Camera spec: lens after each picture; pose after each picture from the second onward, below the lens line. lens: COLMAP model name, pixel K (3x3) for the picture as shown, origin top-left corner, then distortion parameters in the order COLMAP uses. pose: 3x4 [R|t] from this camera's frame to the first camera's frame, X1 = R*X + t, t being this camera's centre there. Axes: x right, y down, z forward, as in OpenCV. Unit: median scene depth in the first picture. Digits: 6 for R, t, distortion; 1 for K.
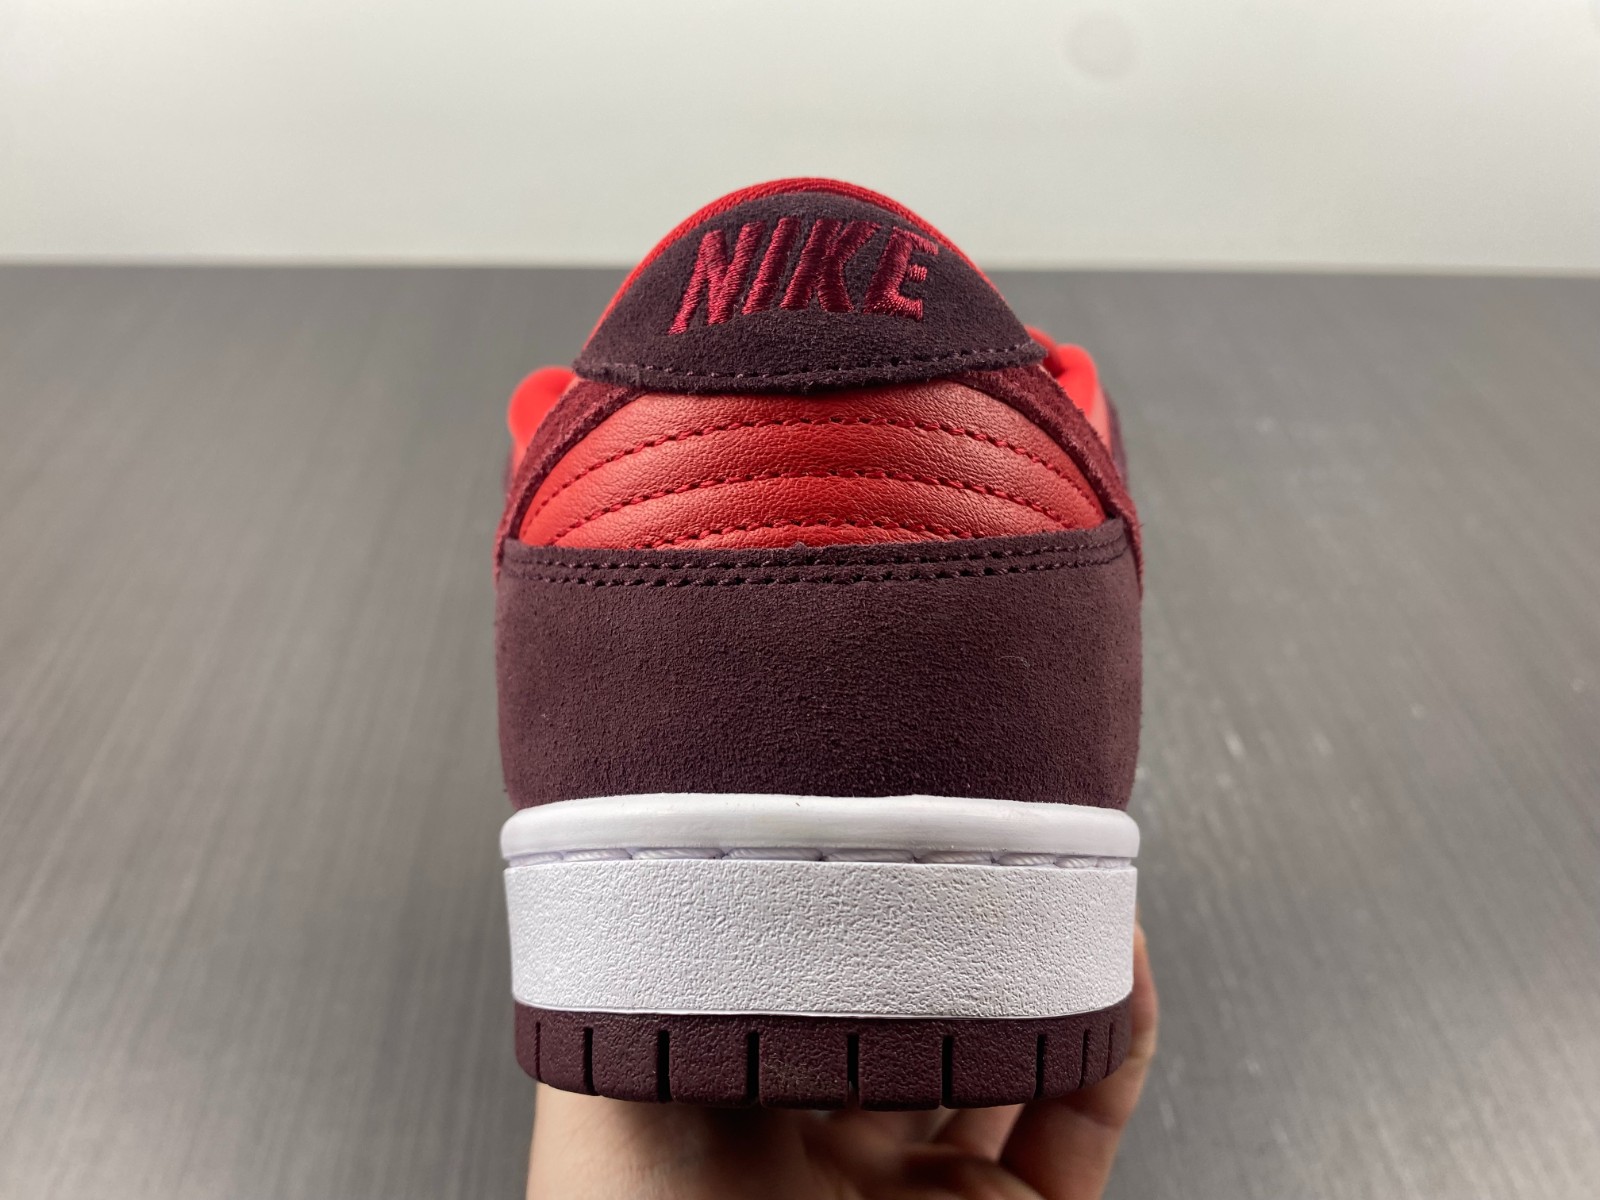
lens RADIAL K [[1232.2, 0, 800.0], [0, 1232.2, 600.0], [0, 0, 1]] dist [0.090863, -0.148544]
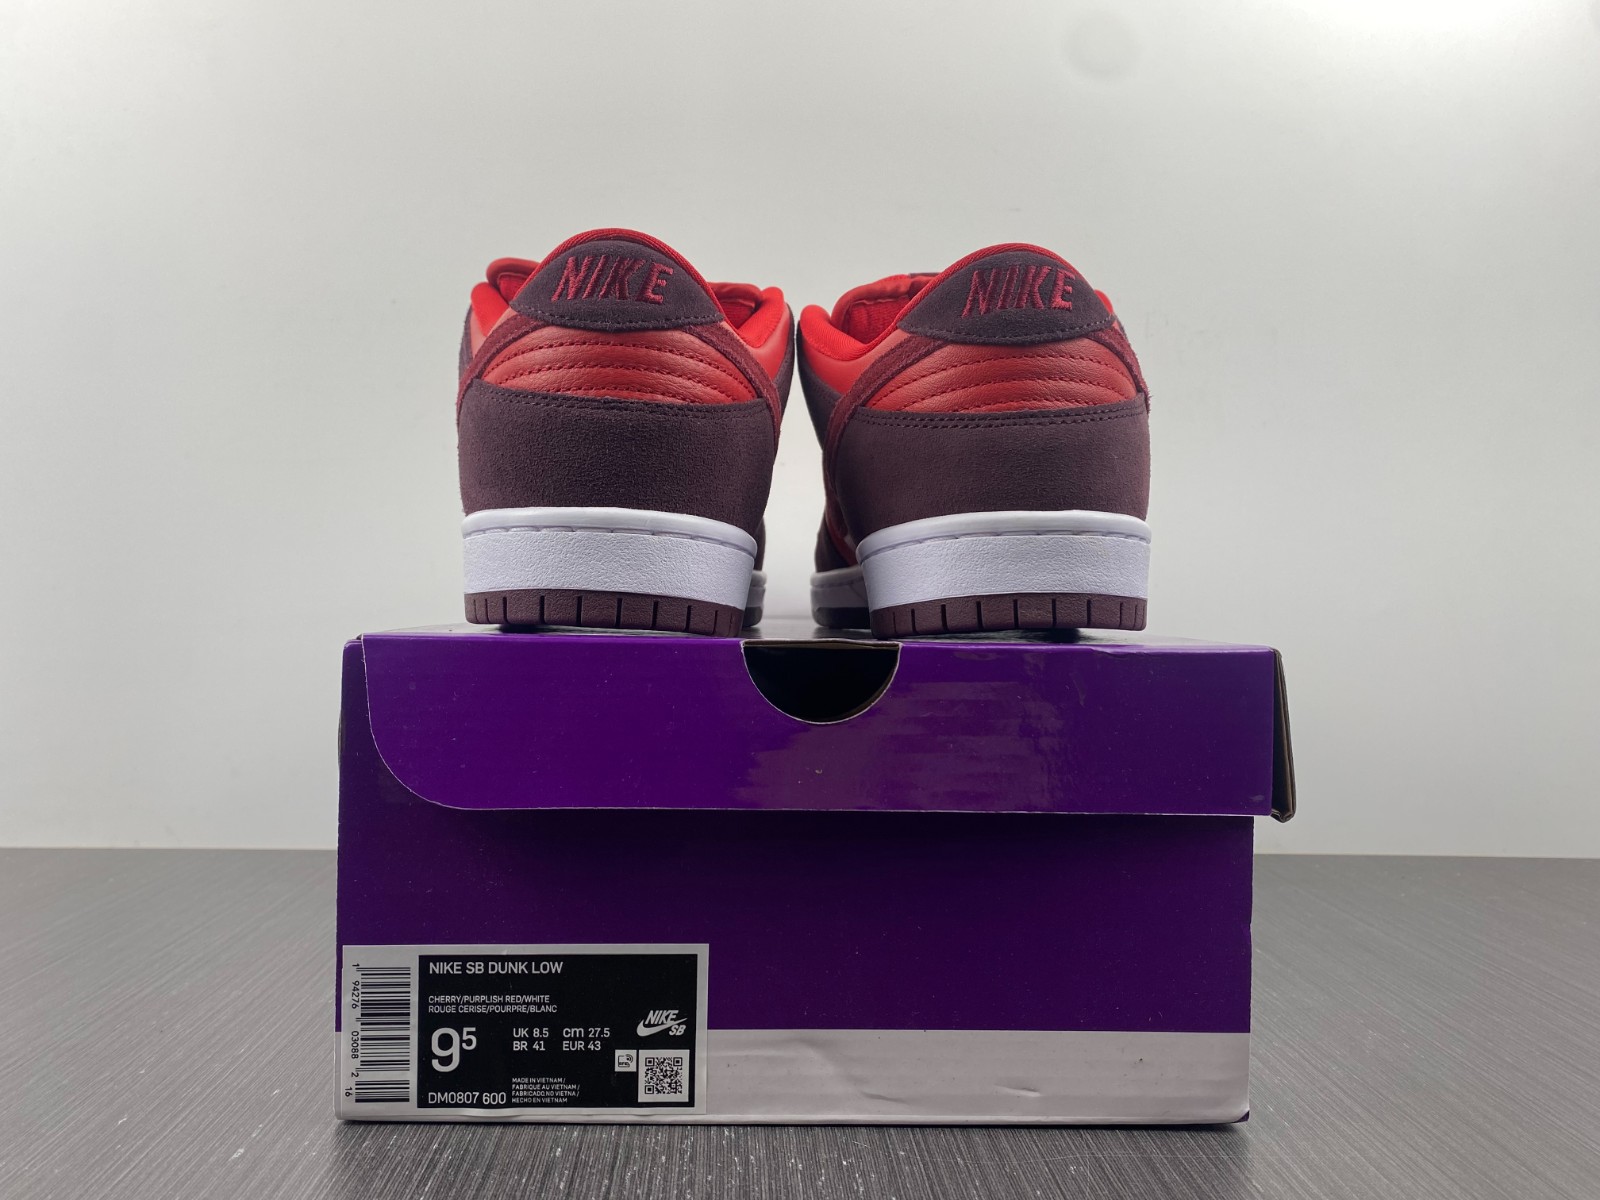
lens RADIAL K [[1232.2, 0, 800.0], [0, 1232.2, 600.0], [0, 0, 1]] dist [0.090863, -0.148544]
pose [[0.997335, -0.025024, 0.068535, -0.586434], [0.016700, 0.992701, 0.119444, 0.027759], [-0.071024, -0.117981, 0.990473, -1.351771]]
